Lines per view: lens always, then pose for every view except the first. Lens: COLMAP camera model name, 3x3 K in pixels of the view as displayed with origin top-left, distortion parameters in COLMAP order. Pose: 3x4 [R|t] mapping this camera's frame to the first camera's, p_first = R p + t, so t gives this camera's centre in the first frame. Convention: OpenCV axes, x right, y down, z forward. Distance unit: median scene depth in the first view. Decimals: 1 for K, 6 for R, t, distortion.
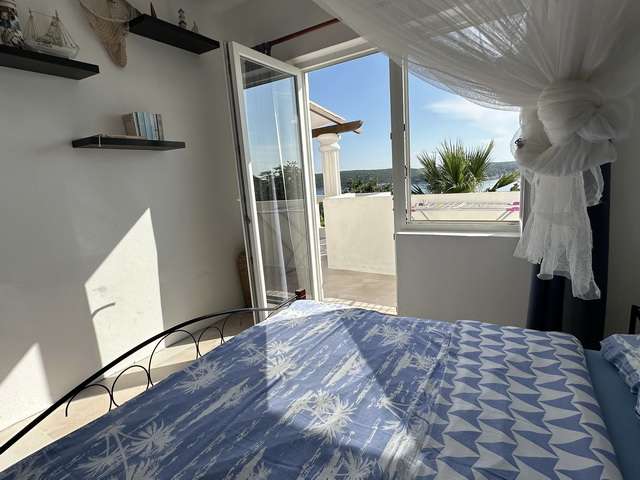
lens RADIAL K [[337.8, 0, 316.9], [0, 337.8, 241.3], [0, 0, 1]] dist [-0.001957, -0.000169]
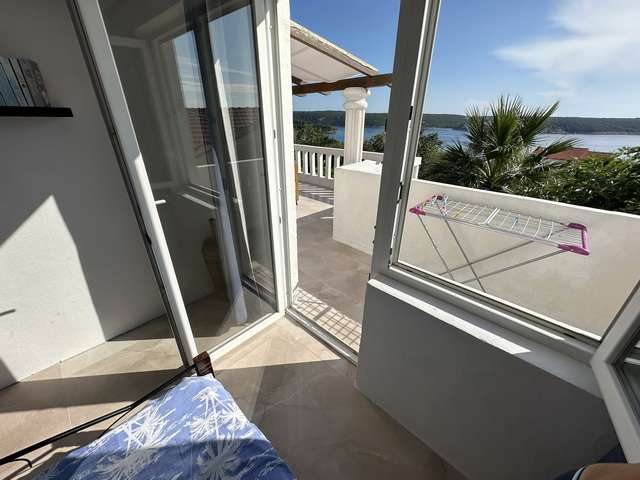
lens RADIAL K [[256.1, 0, 320.0], [0, 256.1, 240.0], [0, 0, 1]] dist [-0.001652, -0.000226]
pose [[0.976616, 0.160864, -0.142629, 0.264583], [-0.116597, 0.953695, 0.277255, -0.306696], [0.180625, -0.254142, 0.950151, 0.687498]]
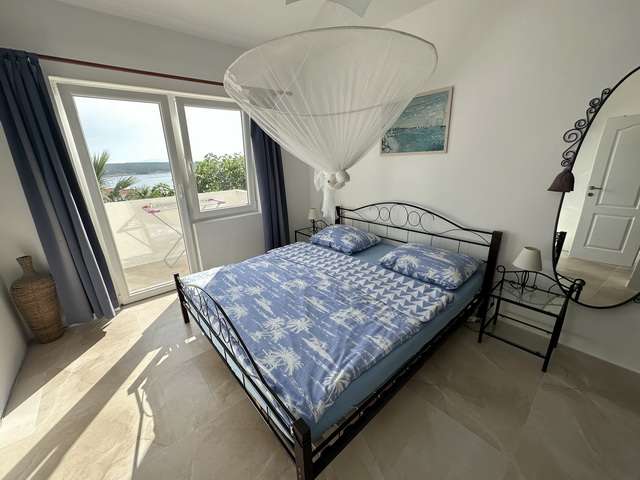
lens RADIAL K [[256.1, 0, 320.0], [0, 256.1, 240.0], [0, 0, 1]] dist [-0.001652, -0.000226]
pose [[0.299618, -0.231320, 0.925592, -0.948240], [0.188847, 0.965345, 0.180125, -0.077918], [-0.935182, 0.120826, 0.332919, 0.076619]]
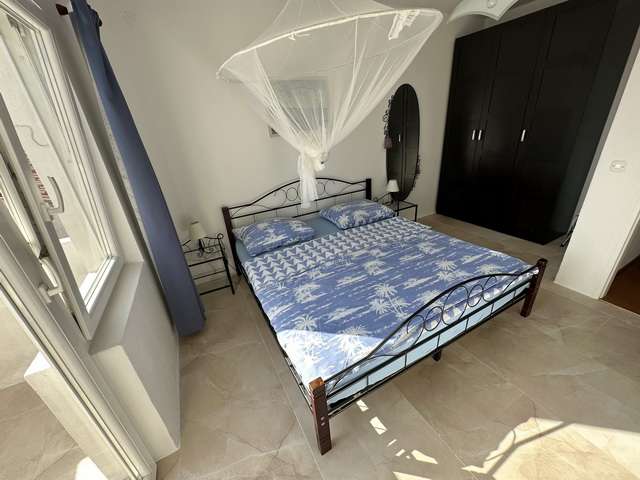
lens RADIAL K [[256.1, 0, 320.0], [0, 256.1, 240.0], [0, 0, 1]] dist [-0.001652, -0.000226]
pose [[-0.854685, -0.084334, 0.512251, -0.340411], [0.225503, 0.828460, 0.512642, -0.413926], [-0.467613, 0.553662, -0.689055, 1.371165]]
